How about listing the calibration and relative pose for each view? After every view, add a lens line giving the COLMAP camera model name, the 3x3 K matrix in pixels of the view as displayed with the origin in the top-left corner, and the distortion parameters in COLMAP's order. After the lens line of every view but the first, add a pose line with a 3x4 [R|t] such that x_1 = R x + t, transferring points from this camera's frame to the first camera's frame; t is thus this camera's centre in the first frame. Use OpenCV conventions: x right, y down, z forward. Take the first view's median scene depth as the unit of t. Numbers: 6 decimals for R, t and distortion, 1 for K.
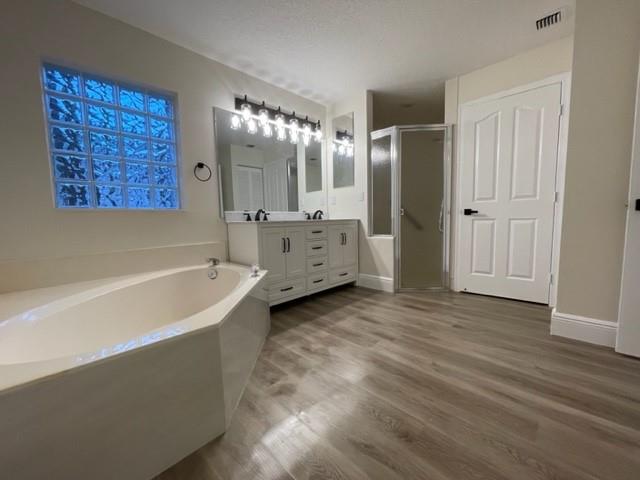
lens RADIAL K [[259.2, 0, 315.8], [0, 259.2, 240.3], [0, 0, 1]] dist [-0.002861, 0.000634]
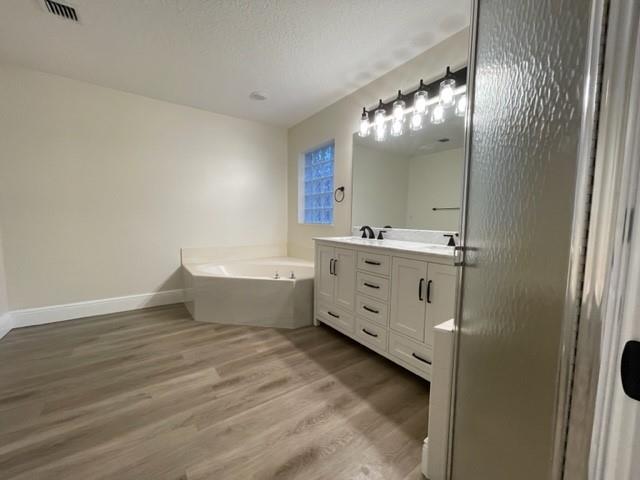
lens RADIAL K [[259.2, 0, 314.5], [0, 259.2, 240.0], [0, 0, 1]] dist [-0.002861, 0.000634]
pose [[-0.177259, 0.098005, -0.979272, 0.854597], [-0.093732, 0.988825, 0.115928, -0.192269], [0.979690, 0.112339, -0.166092, 1.169881]]
